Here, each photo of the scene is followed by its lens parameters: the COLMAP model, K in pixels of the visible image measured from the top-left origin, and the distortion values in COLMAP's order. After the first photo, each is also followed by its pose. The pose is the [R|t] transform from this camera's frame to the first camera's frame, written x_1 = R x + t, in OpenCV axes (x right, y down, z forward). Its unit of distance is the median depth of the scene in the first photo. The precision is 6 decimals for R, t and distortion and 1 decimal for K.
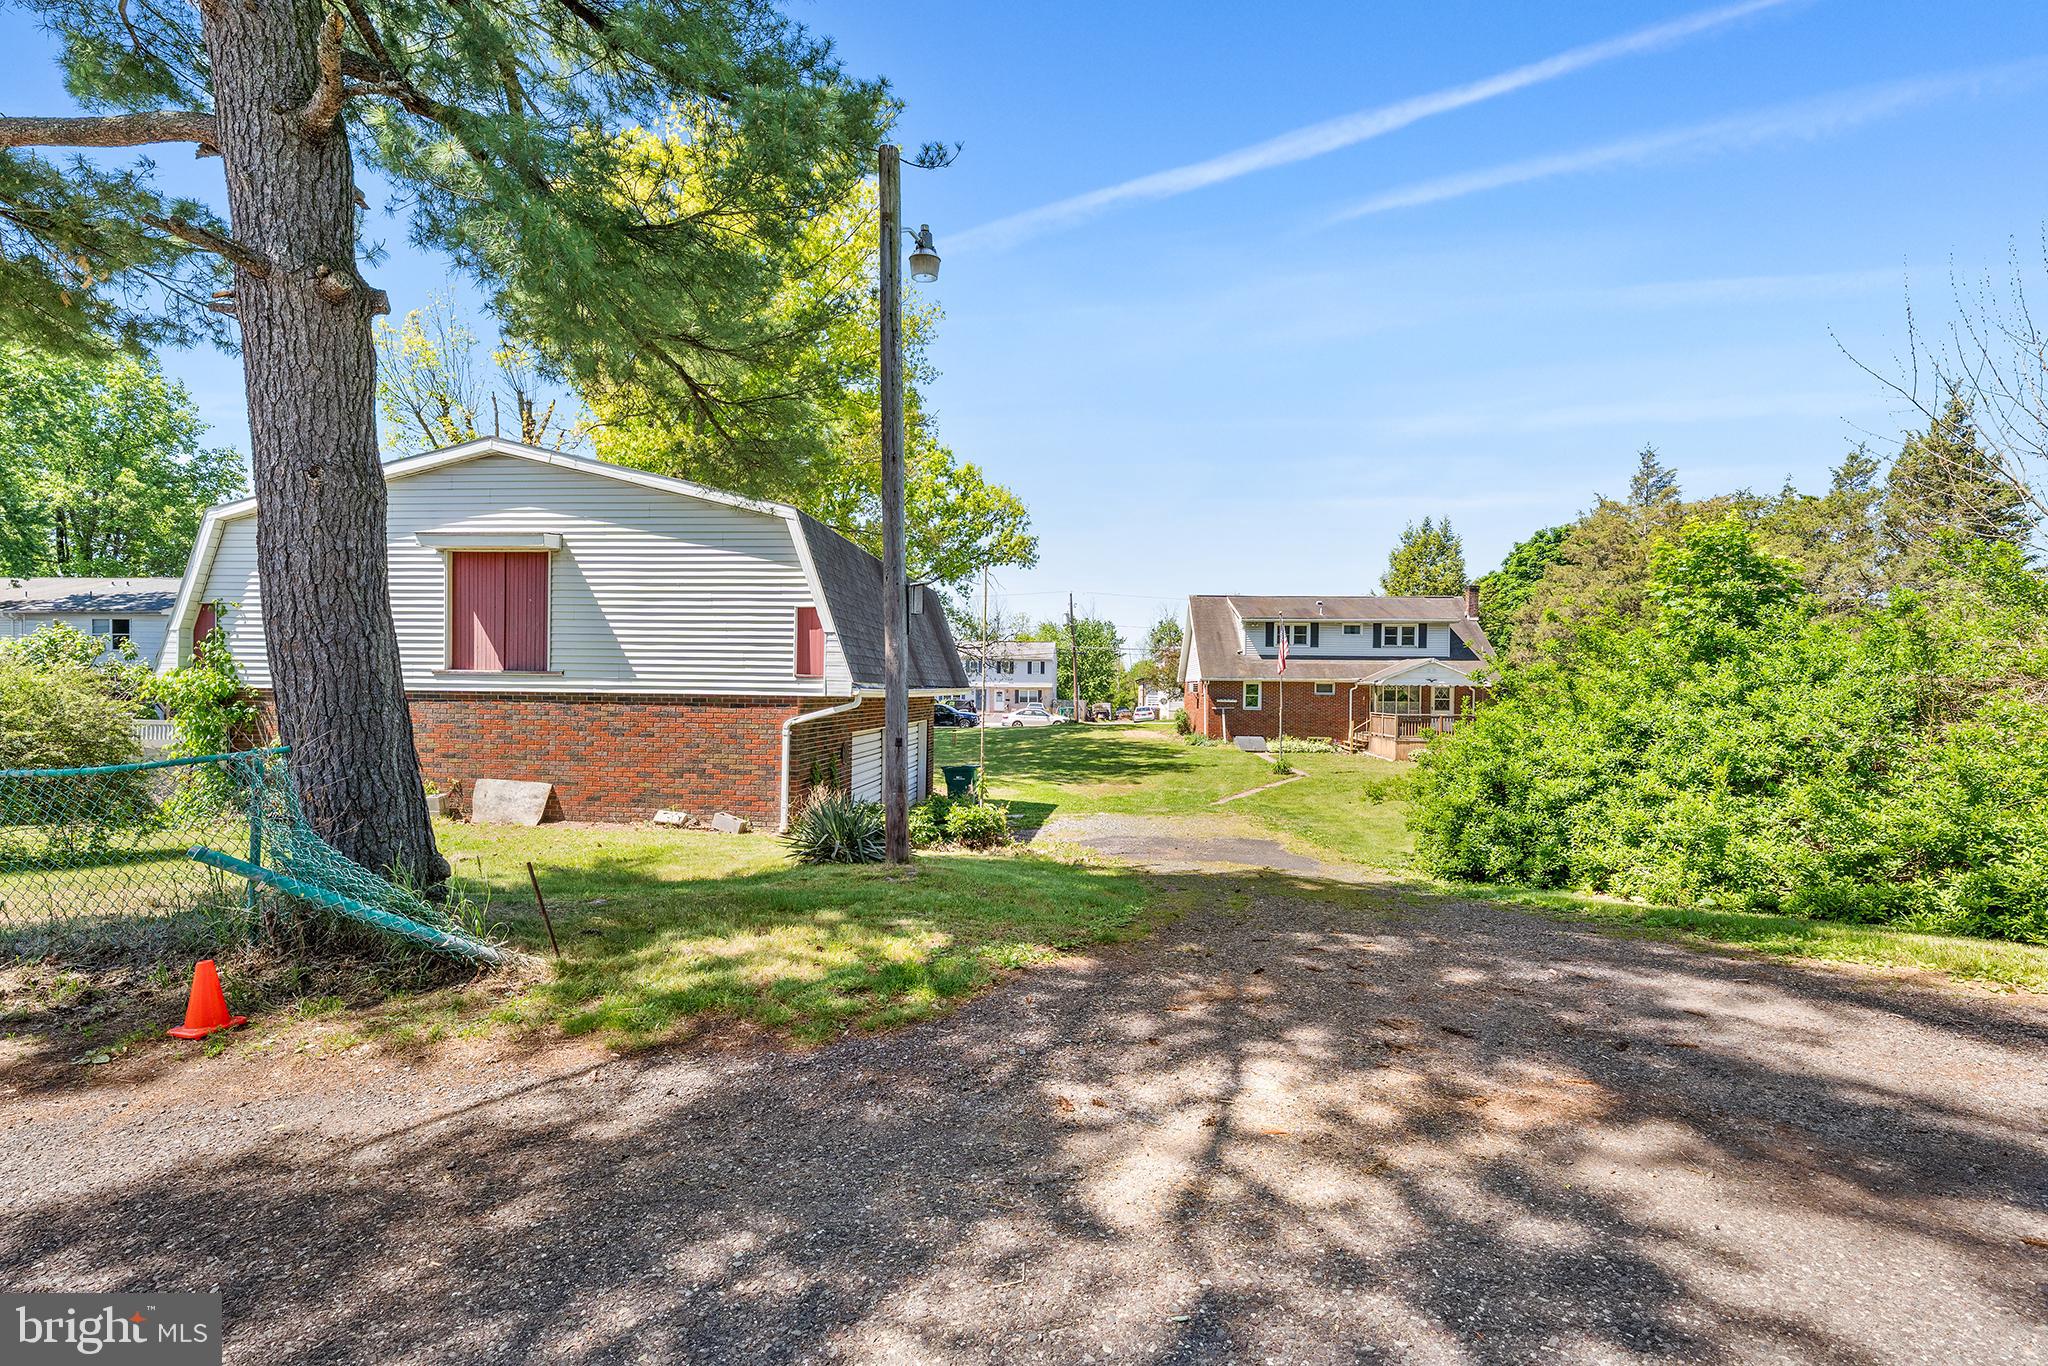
lens RADIAL K [[884.0, 0, 1019.8], [0, 884.0, 693.8], [0, 0, 1]] dist [0.000435, 0.000082]
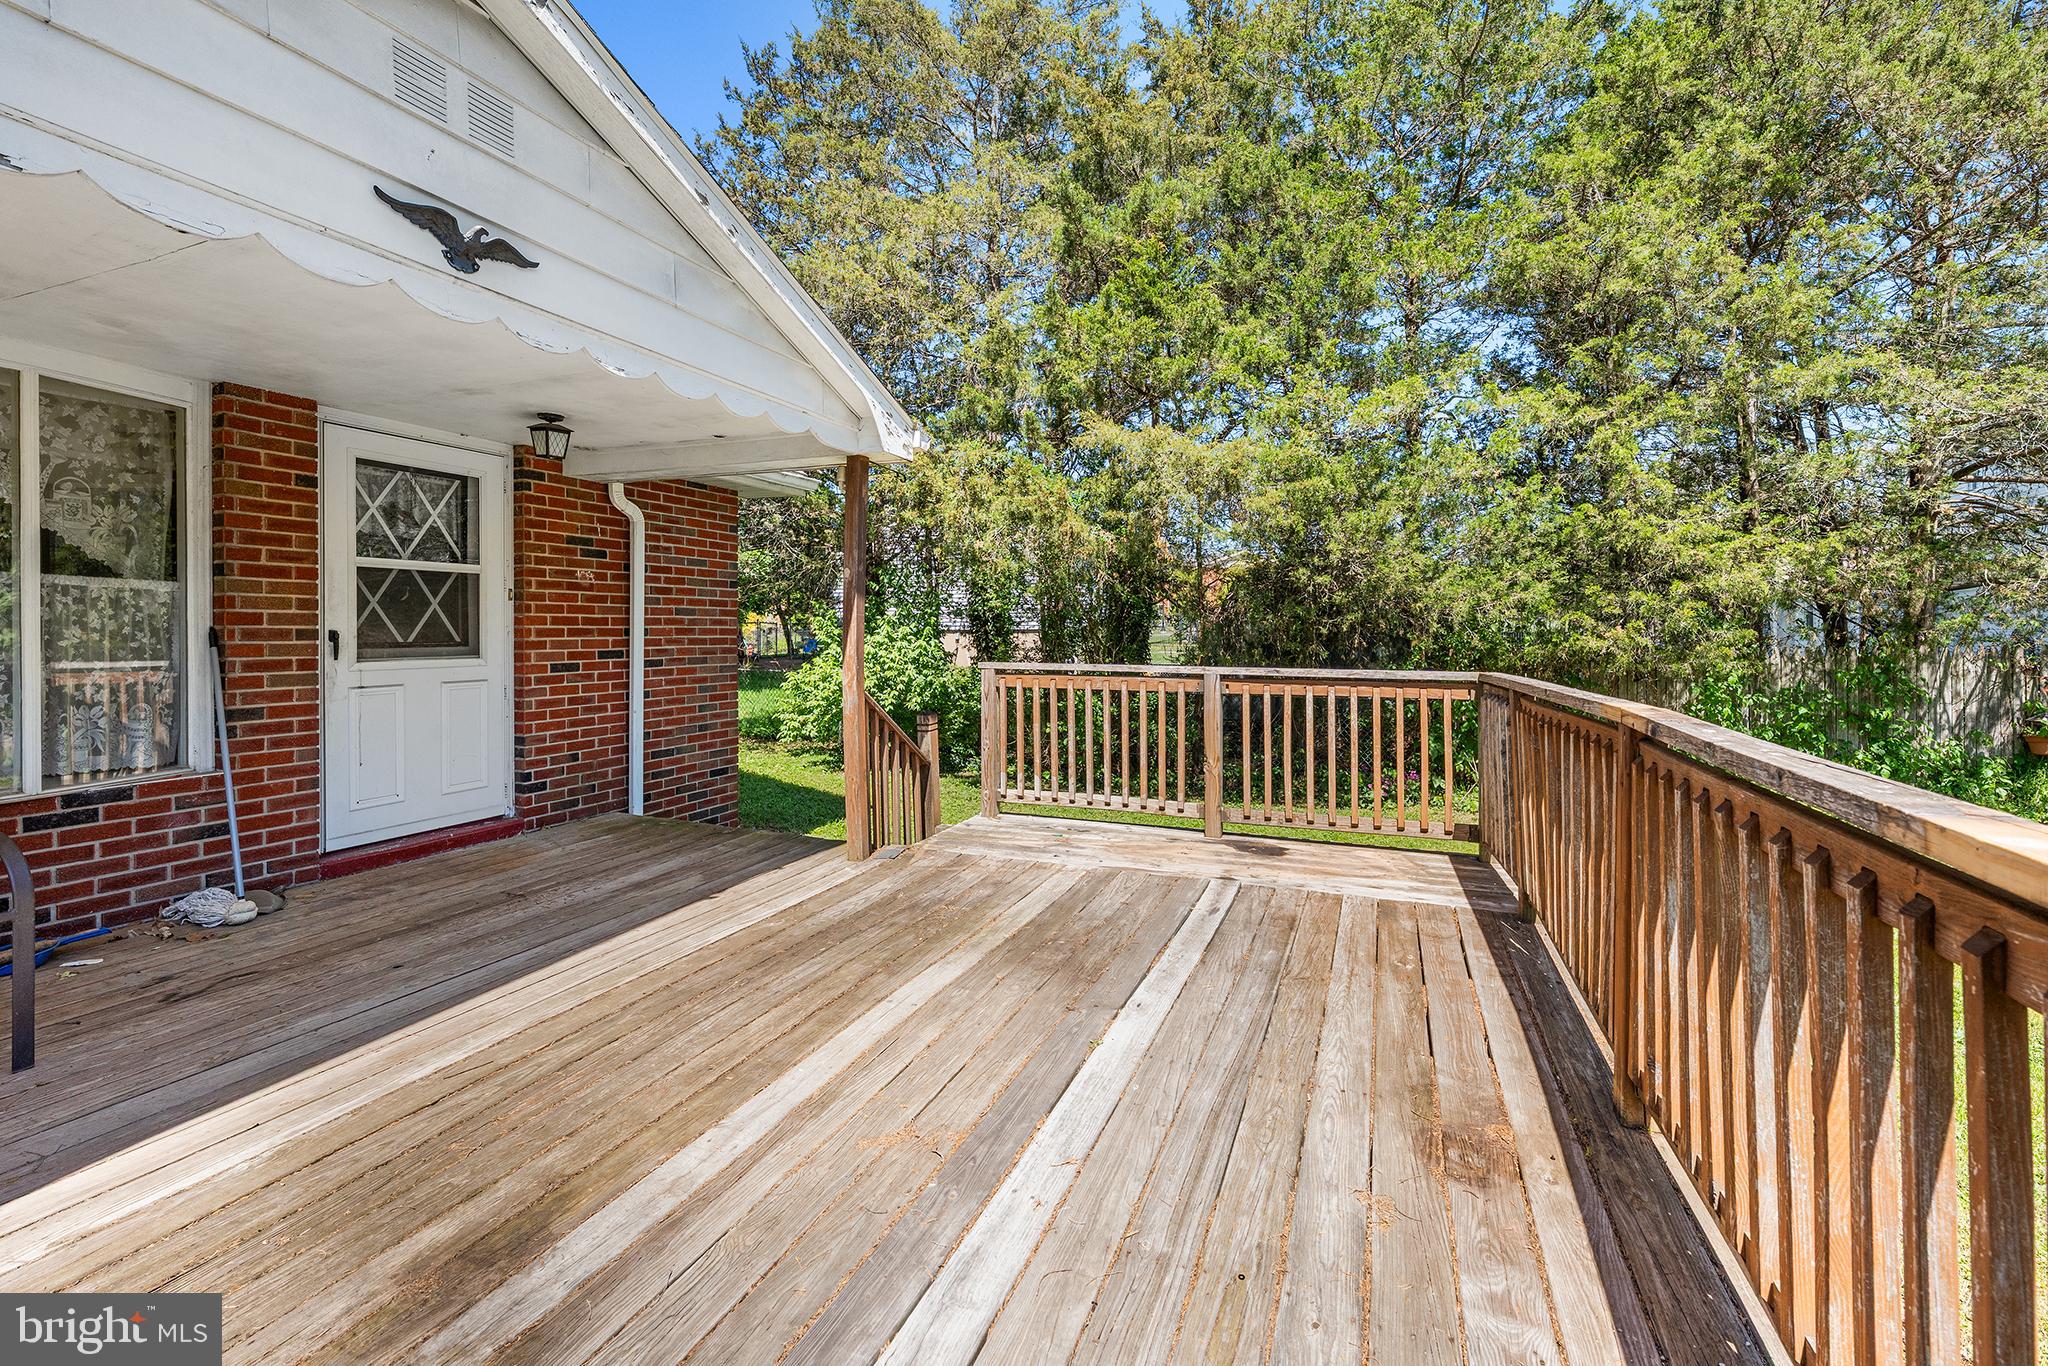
lens RADIAL K [[866.1, 0, 1017.6], [0, 866.1, 623.3], [0, 0, 1]] dist [0.000641, 0.000211]
pose [[0.319662, -0.004760, 0.947520, 0.427569], [0.005964, 0.999978, 0.003012, 0.015449], [-0.947513, 0.004688, 0.319683, 0.965648]]
